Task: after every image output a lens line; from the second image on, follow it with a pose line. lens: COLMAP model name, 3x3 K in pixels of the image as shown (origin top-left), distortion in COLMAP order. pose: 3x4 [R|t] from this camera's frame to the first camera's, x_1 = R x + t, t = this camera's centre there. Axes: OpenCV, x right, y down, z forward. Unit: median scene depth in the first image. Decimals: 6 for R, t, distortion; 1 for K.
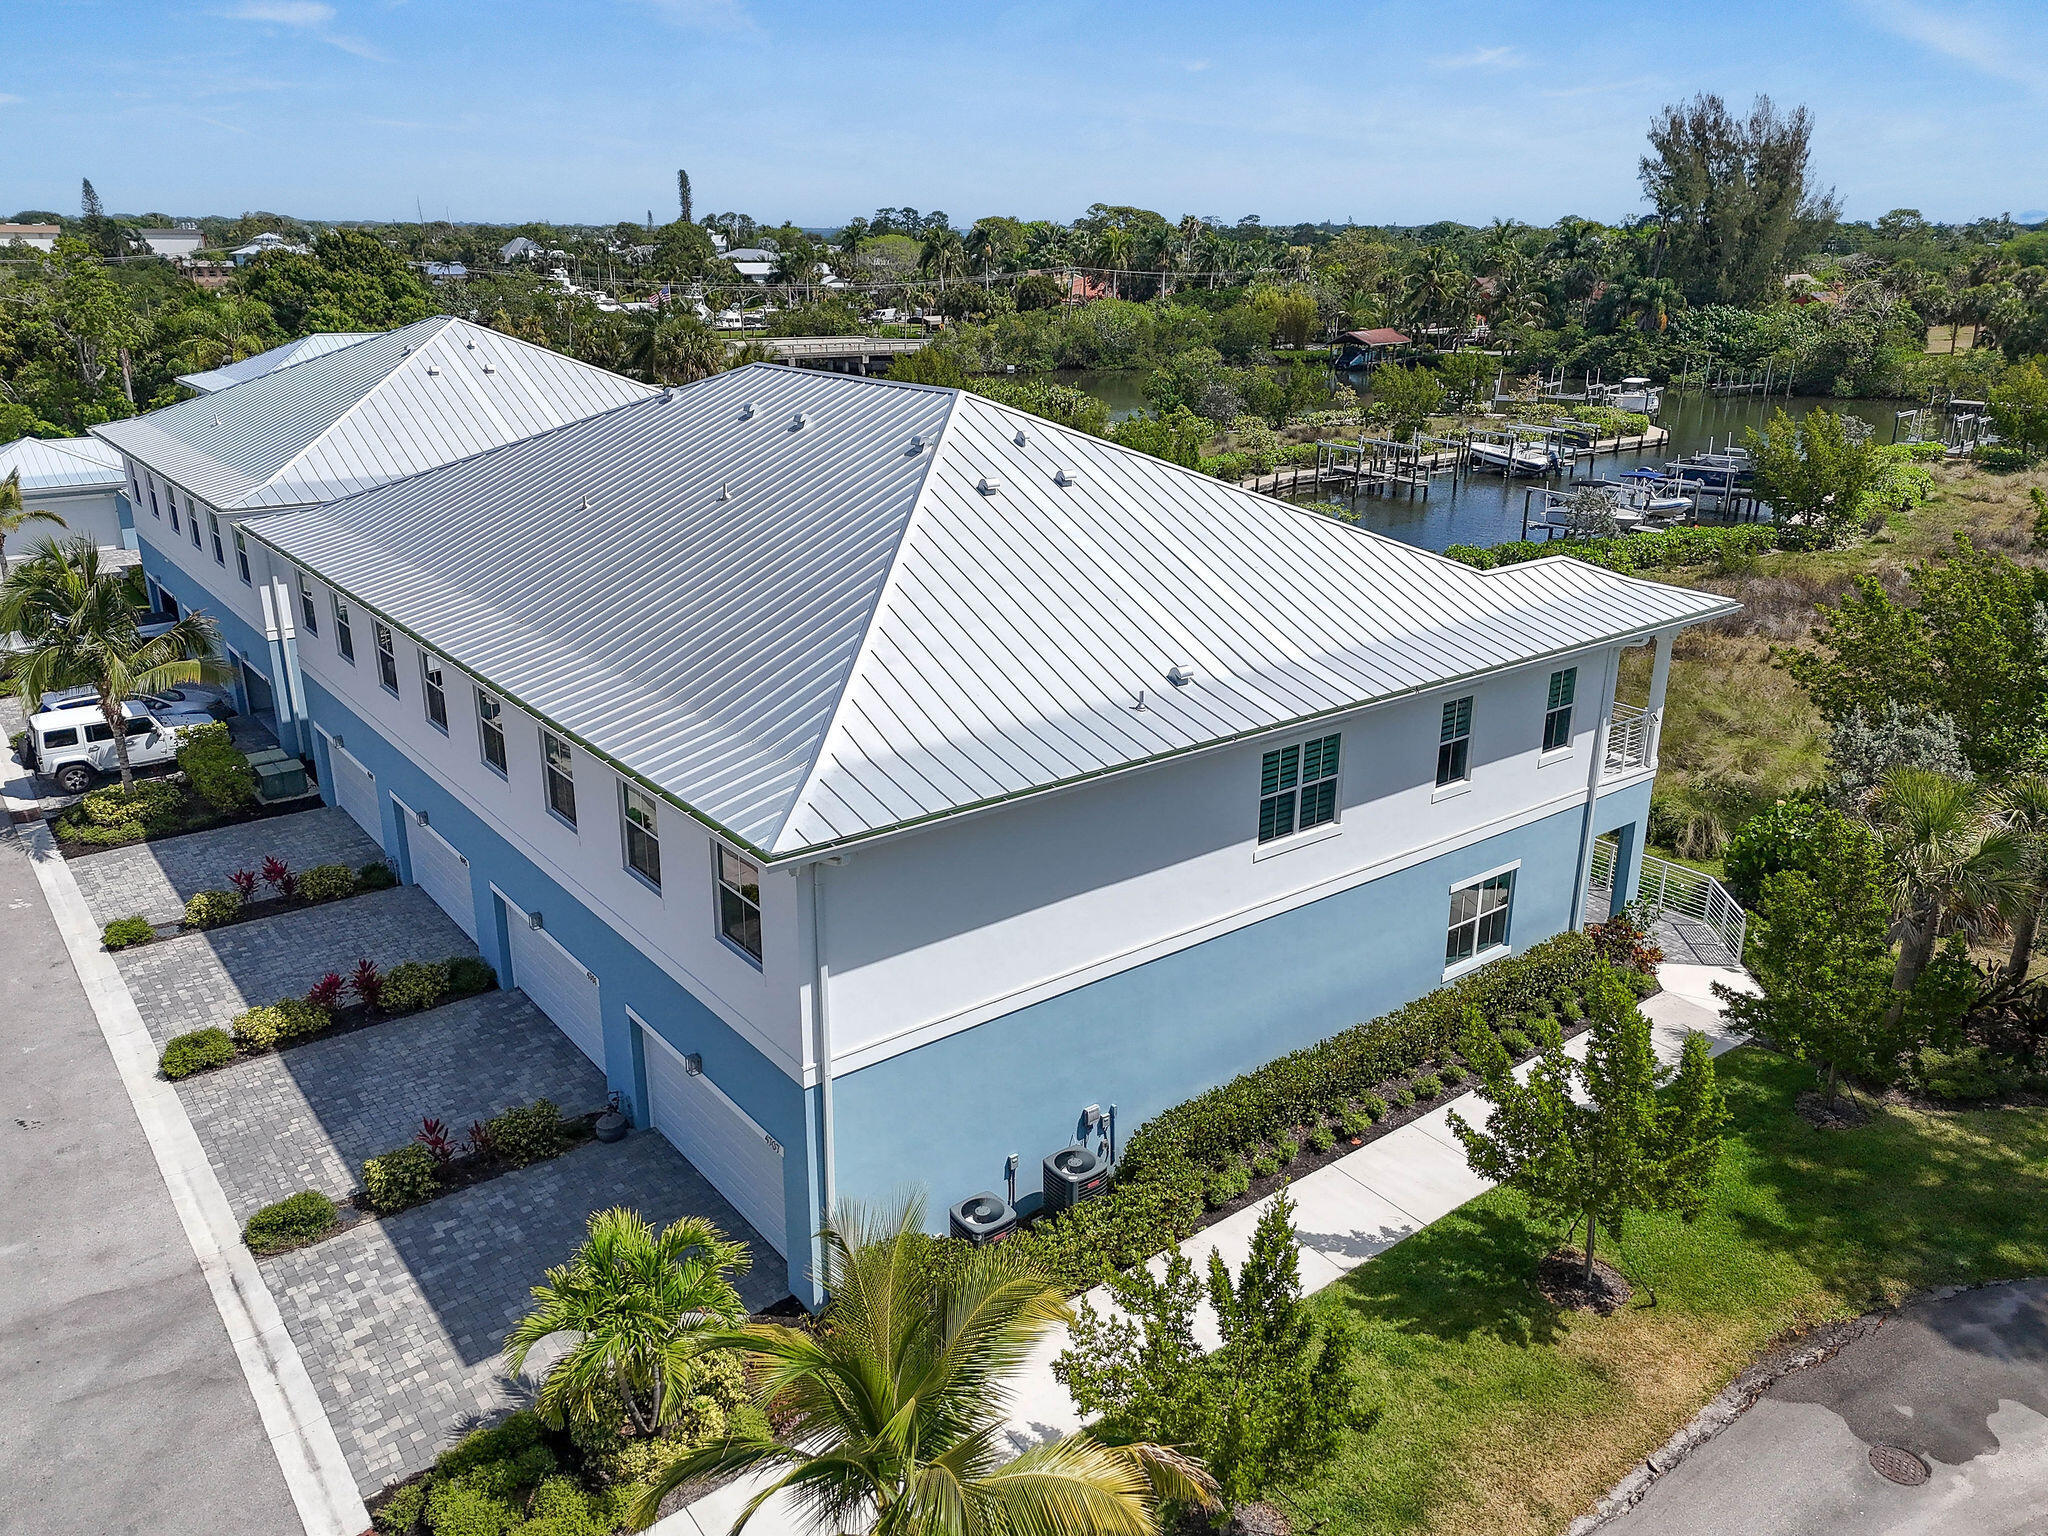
lens RADIAL K [[1508.4, 0, 1025.4], [0, 1508.4, 745.5], [0, 0, 1]] dist [0.092826, -0.086050]
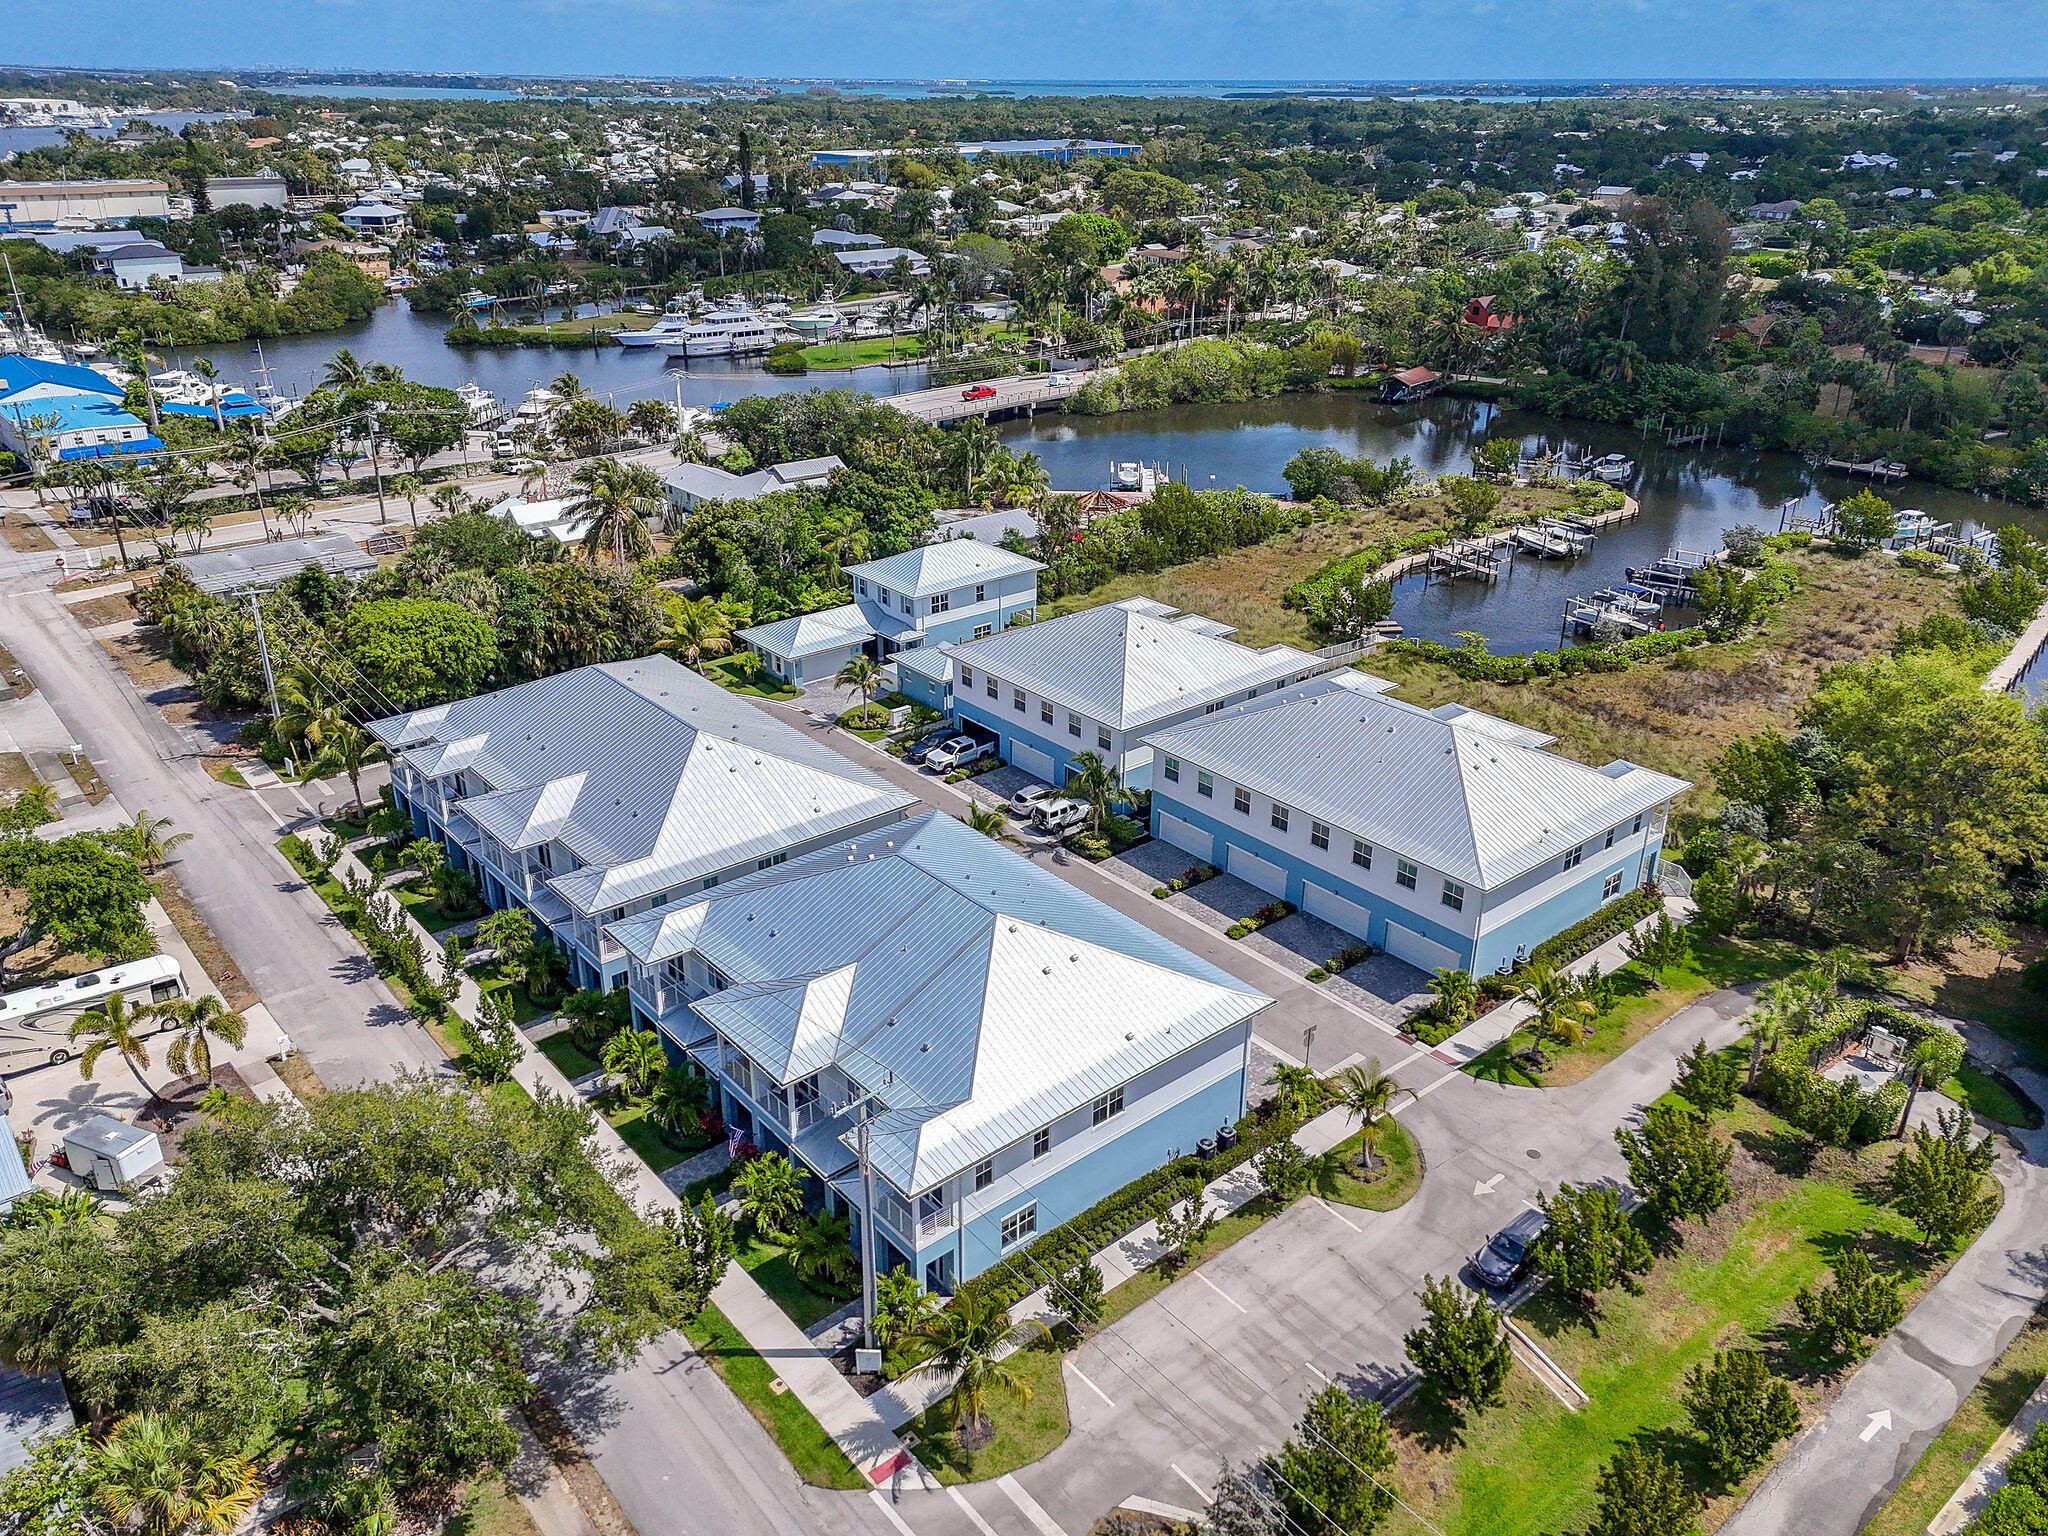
lens RADIAL K [[1508.4, 0, 1025.4], [0, 1508.4, 745.5], [0, 0, 1]] dist [0.092826, -0.086050]
pose [[0.999112, -0.016057, 0.038942, -1.041863], [0.012515, 0.995903, 0.089558, -0.478139], [-0.040221, -0.088991, 0.995220, -2.100710]]
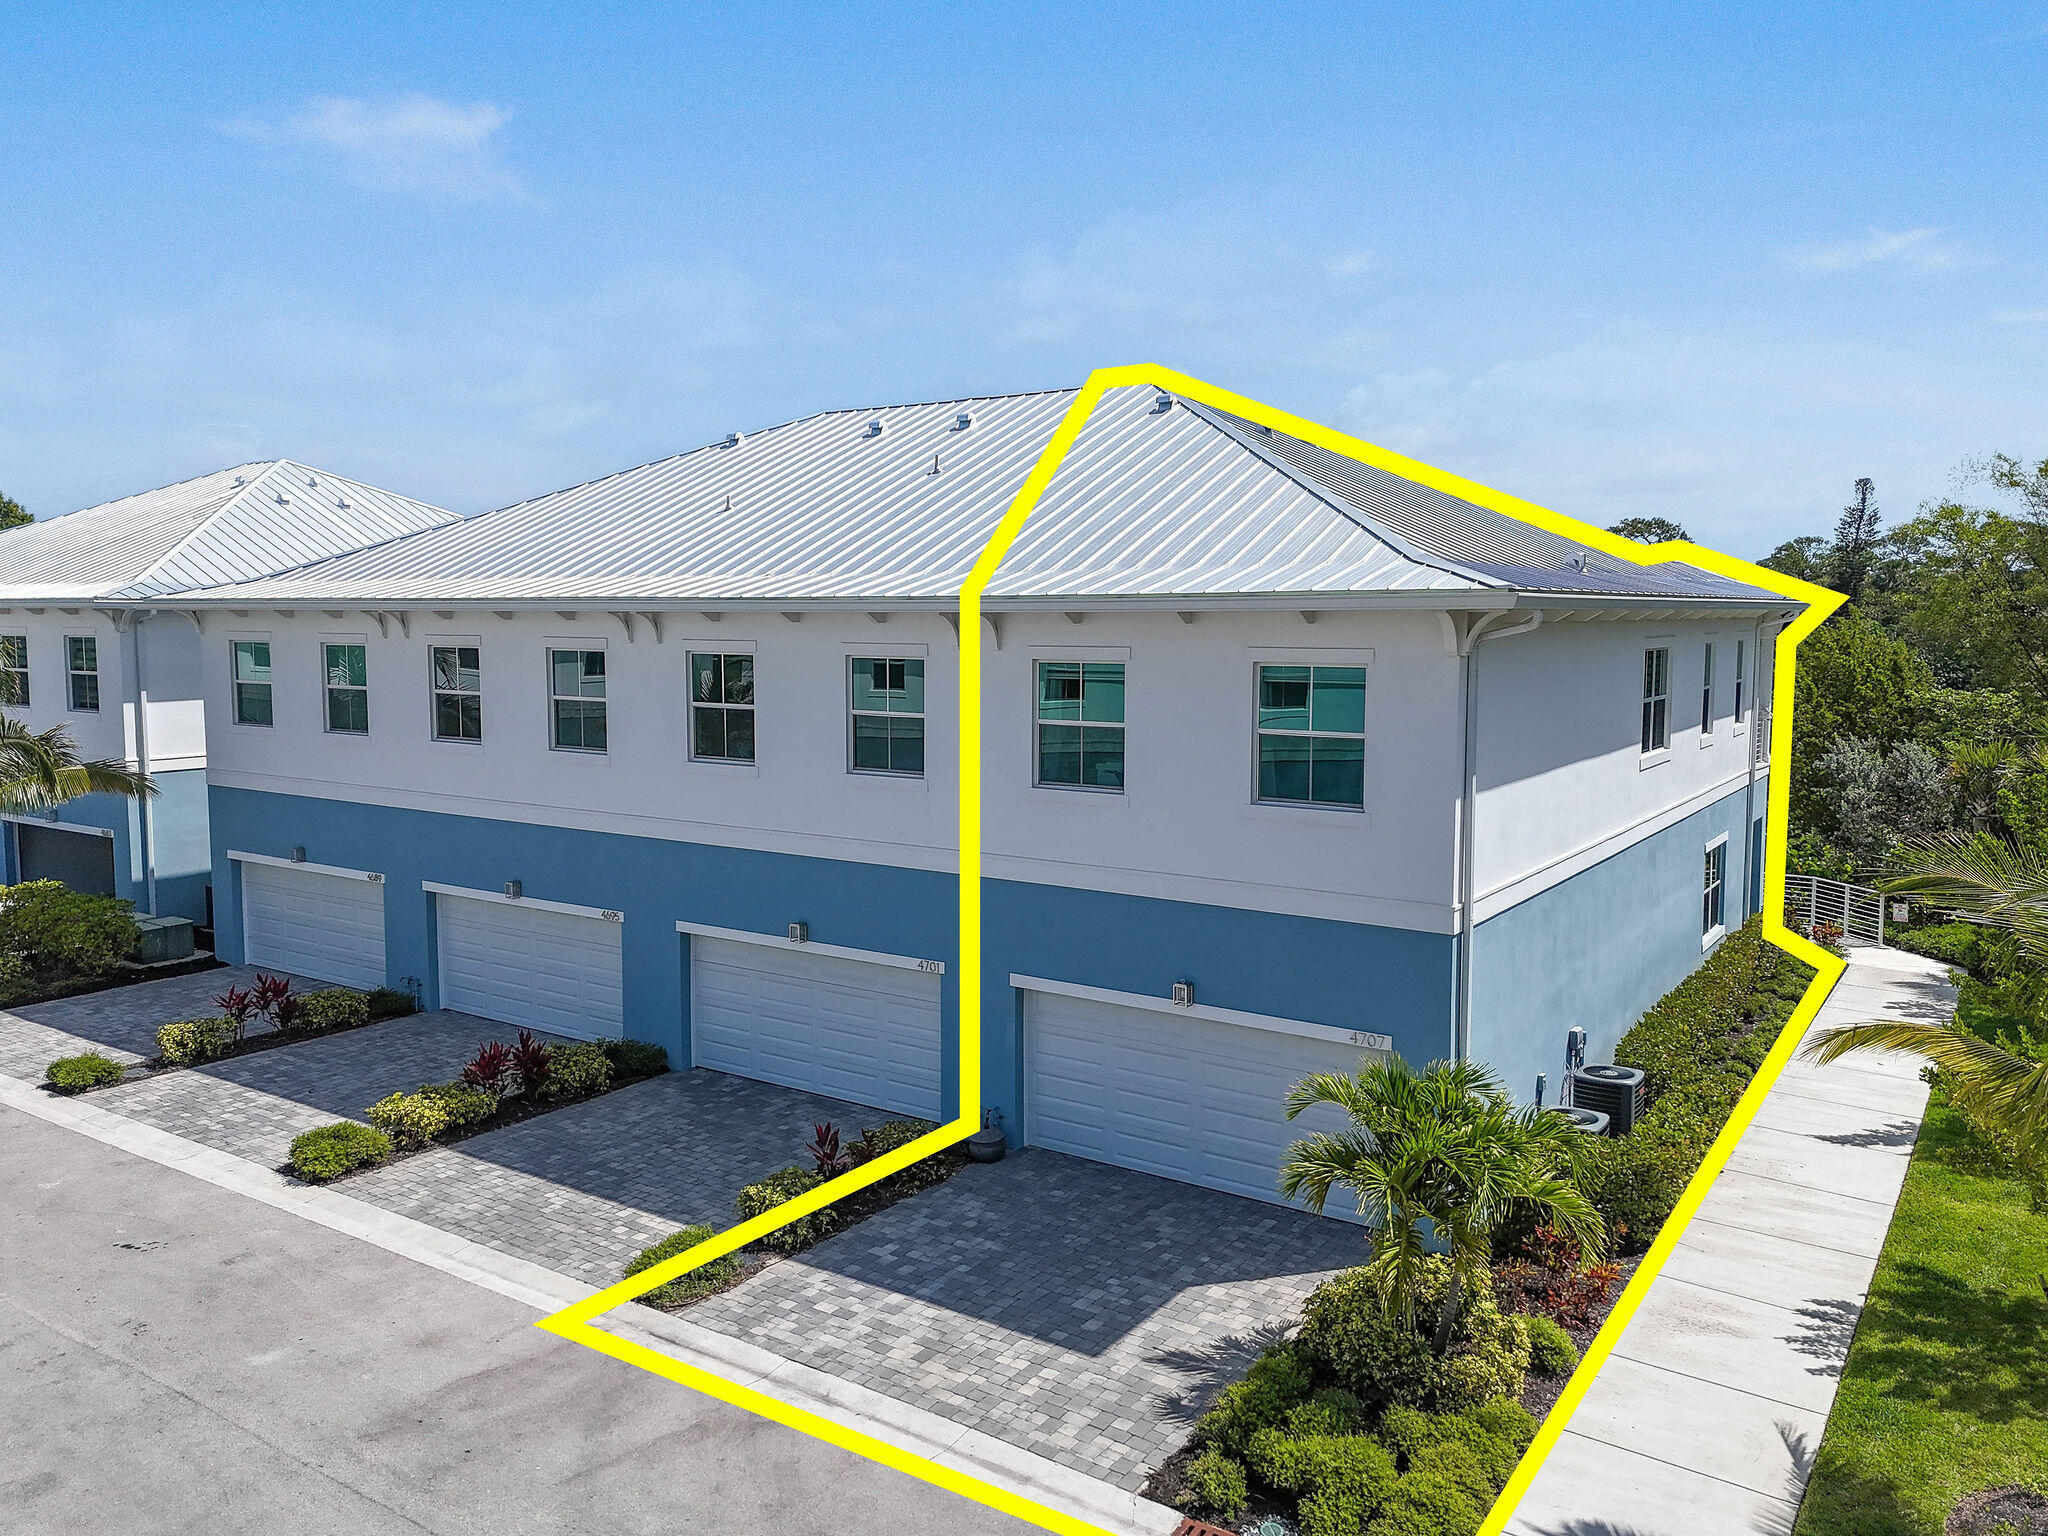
lens RADIAL K [[1508.4, 0, 1025.4], [0, 1508.4, 745.5], [0, 0, 1]] dist [0.092826, -0.086050]
pose [[0.951294, -0.029858, 0.306837, -0.412006], [0.100892, 0.970642, -0.218345, 0.188468], [-0.291310, 0.238667, 0.926378, 0.184461]]
